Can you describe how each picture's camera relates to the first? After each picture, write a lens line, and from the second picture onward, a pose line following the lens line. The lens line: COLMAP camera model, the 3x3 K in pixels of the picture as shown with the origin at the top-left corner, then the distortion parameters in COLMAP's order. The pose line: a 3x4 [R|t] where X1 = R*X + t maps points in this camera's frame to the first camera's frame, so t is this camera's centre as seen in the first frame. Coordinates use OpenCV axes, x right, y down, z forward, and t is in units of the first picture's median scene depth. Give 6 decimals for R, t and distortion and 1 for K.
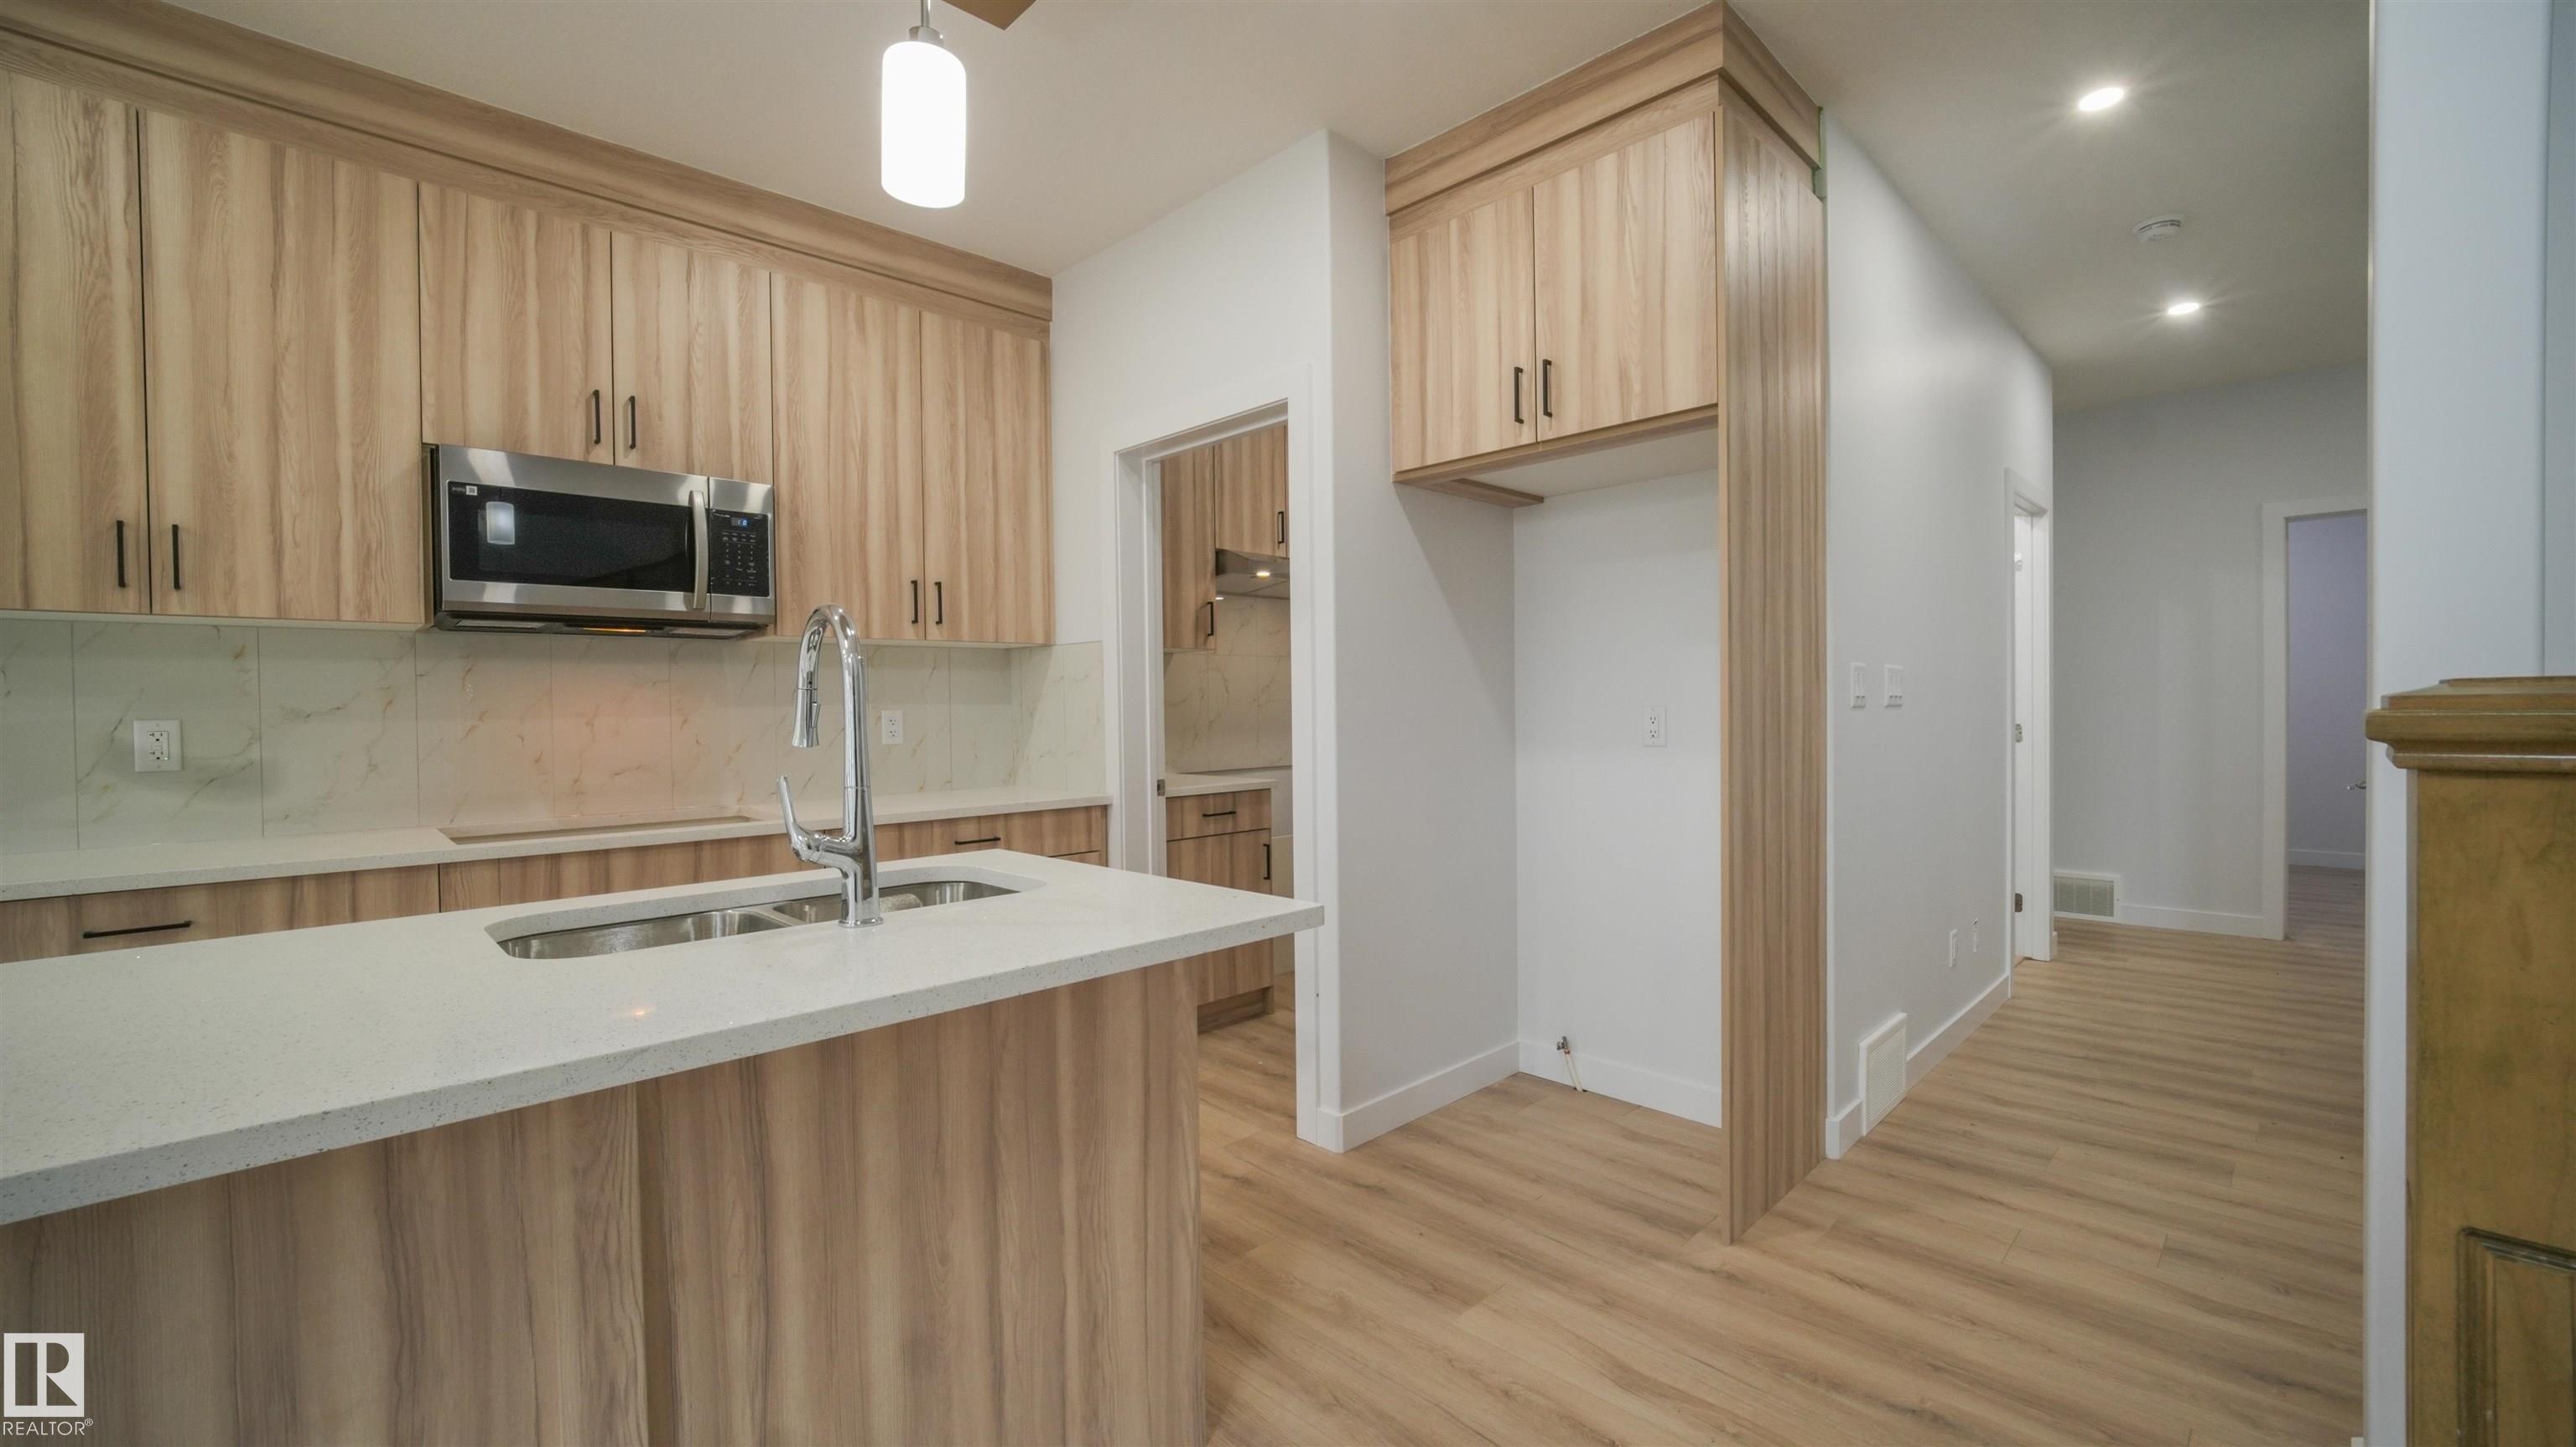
lens RADIAL K [[1044.5, 0, 1288.0], [0, 1044.5, 723.5], [0, 0, 1]] dist [-0.024685, 0.004652]
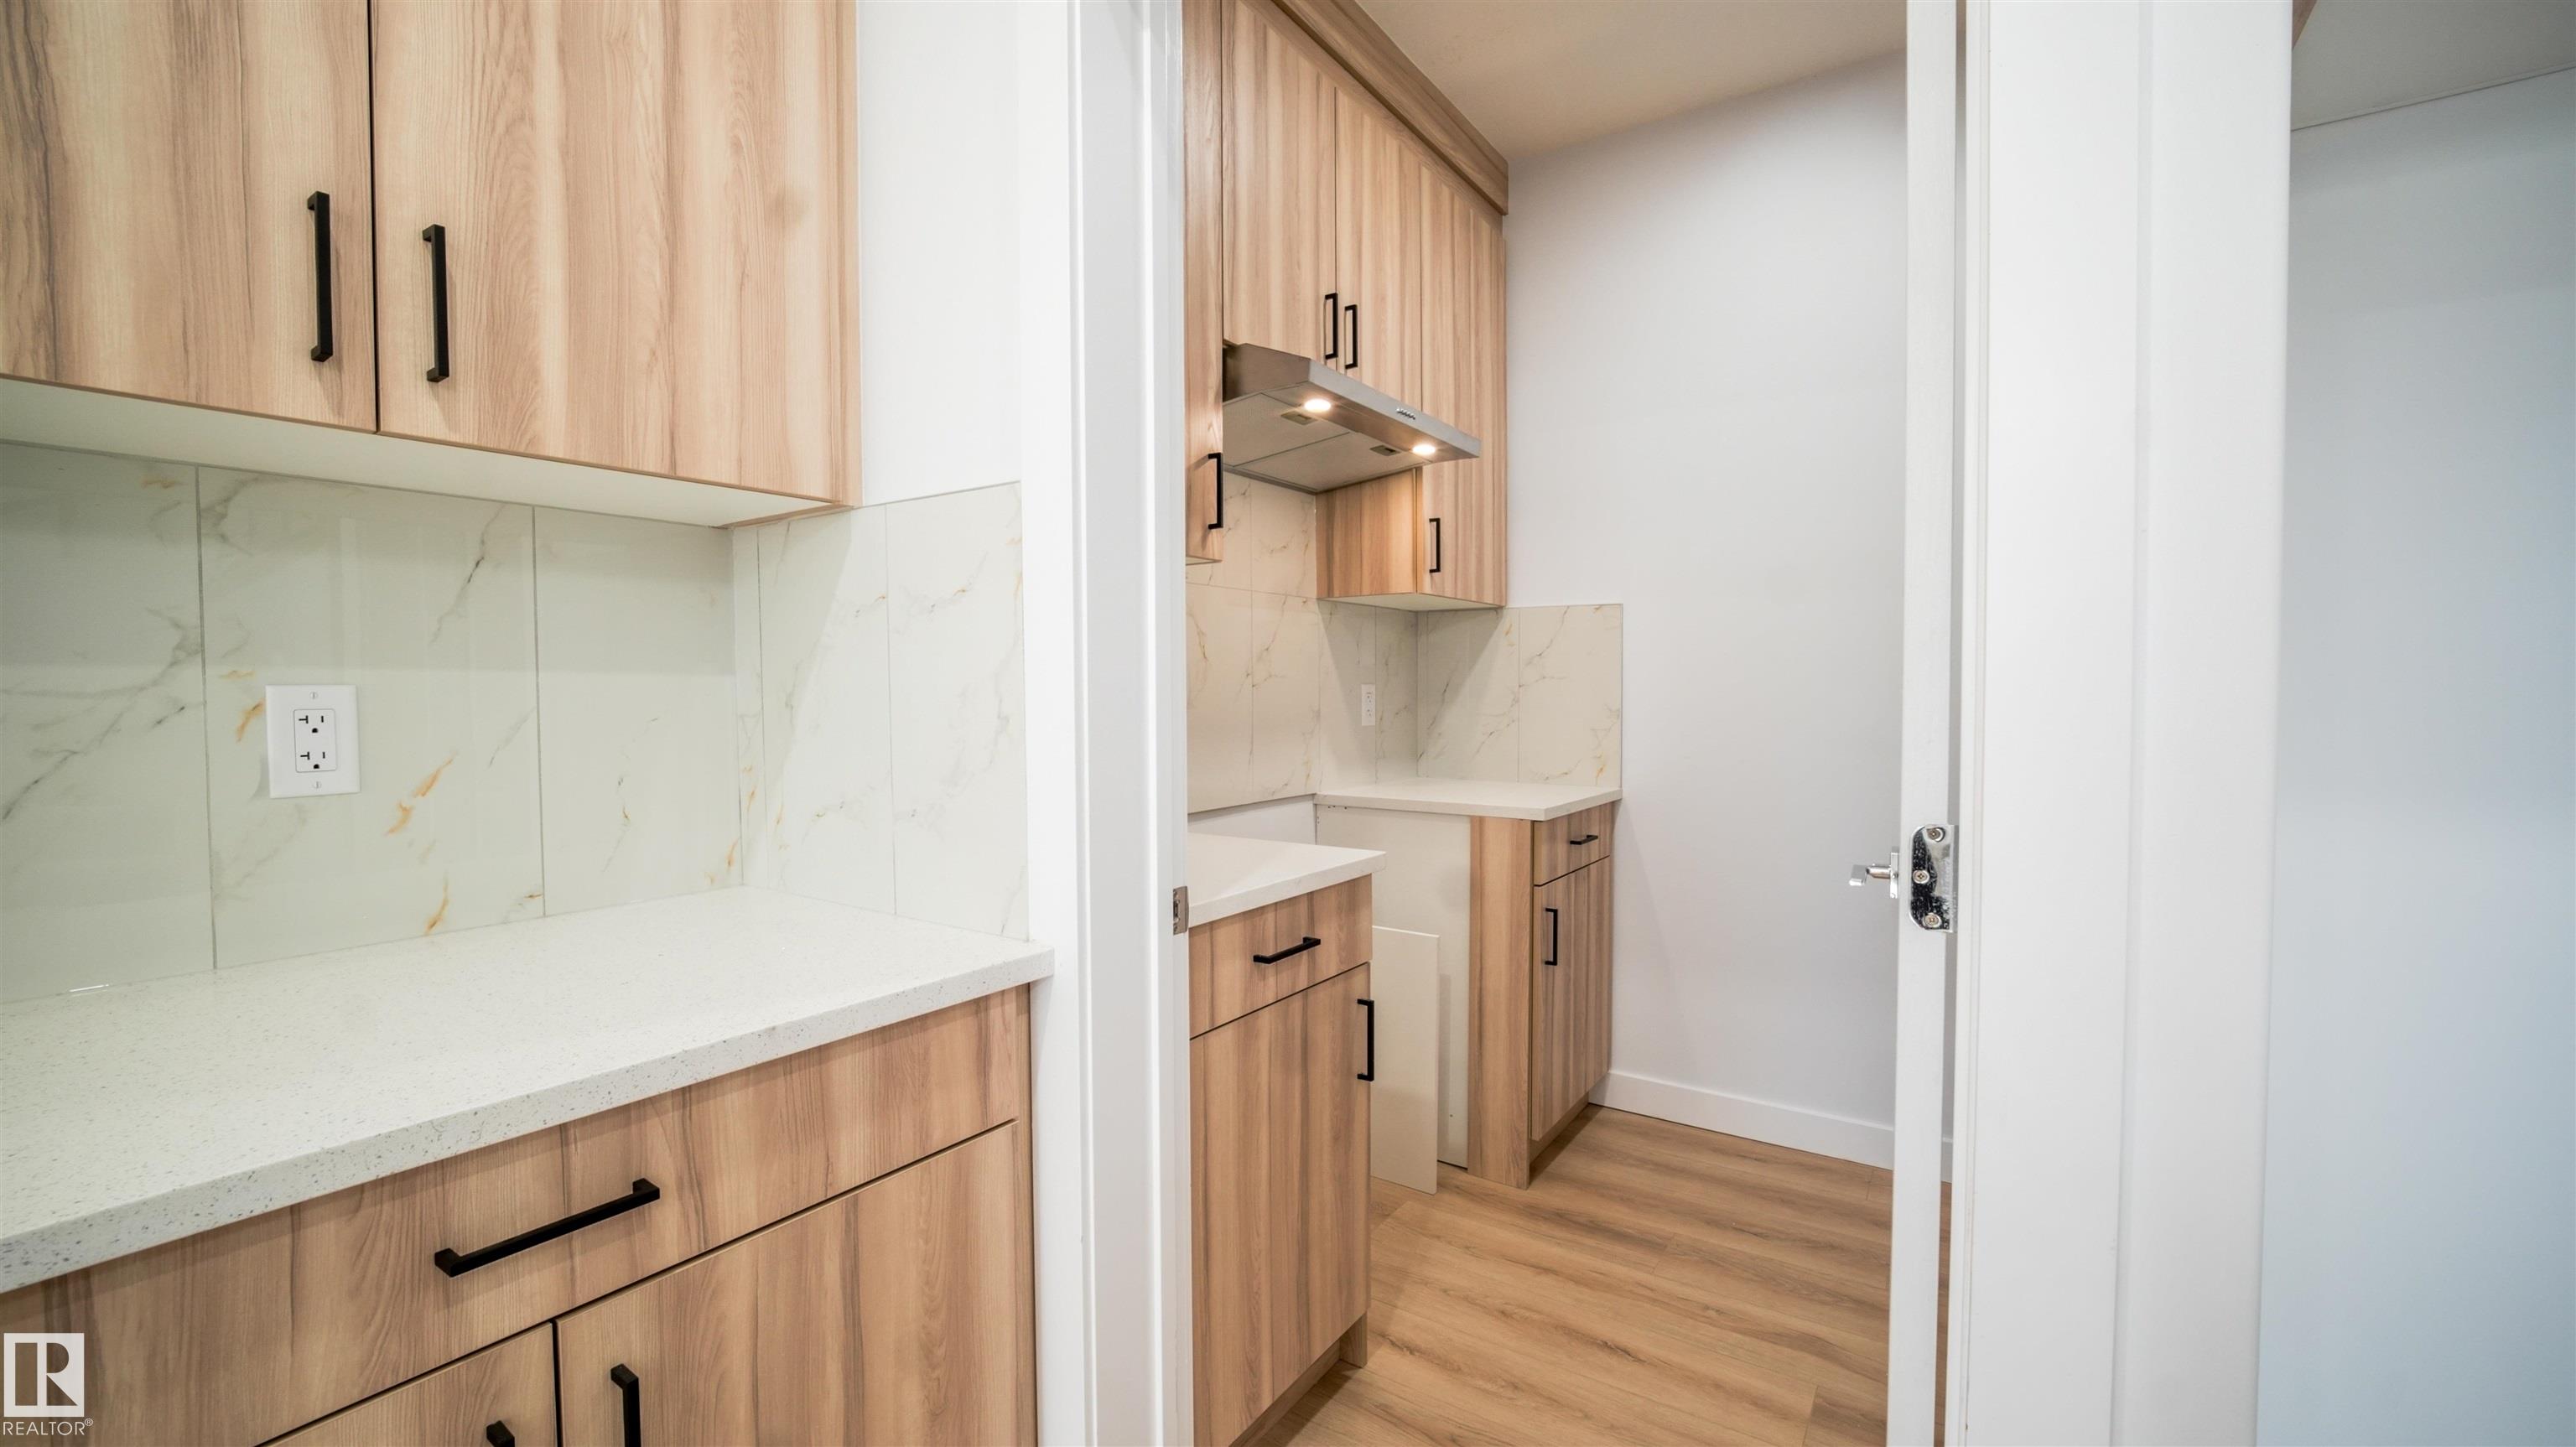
lens RADIAL K [[1044.5, 0, 1288.0], [0, 1044.5, 723.5], [0, 0, 1]] dist [-0.024685, 0.004652]
pose [[0.979406, 0.003731, 0.201868, -0.182541], [-0.007074, 0.999849, 0.015845, -0.009808], [-0.201779, -0.016947, 0.979284, 0.748485]]
